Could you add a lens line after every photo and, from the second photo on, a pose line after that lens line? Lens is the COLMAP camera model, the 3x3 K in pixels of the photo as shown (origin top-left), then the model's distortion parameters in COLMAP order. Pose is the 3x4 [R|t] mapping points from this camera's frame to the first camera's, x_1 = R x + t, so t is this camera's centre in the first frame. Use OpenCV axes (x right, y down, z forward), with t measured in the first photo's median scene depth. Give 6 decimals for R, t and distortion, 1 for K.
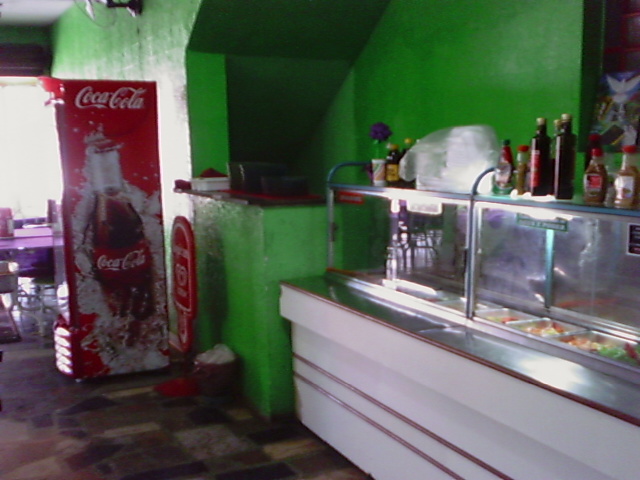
lens RADIAL K [[747.7, 0, 320.0], [0, 747.7, 240.0], [0, 0, 1]] dist [-0.006054, -0.020005]
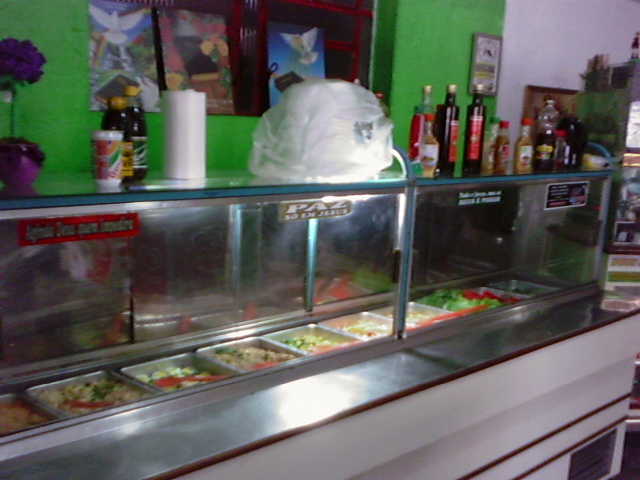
lens RADIAL K [[747.7, 0, 320.0], [0, 747.7, 240.0], [0, 0, 1]] dist [-0.006054, -0.020005]
pose [[-0.292516, -0.176613, 0.939810, -0.386898], [0.082375, 0.974489, 0.208770, -0.133530], [-0.952706, 0.138485, -0.270505, 1.040273]]
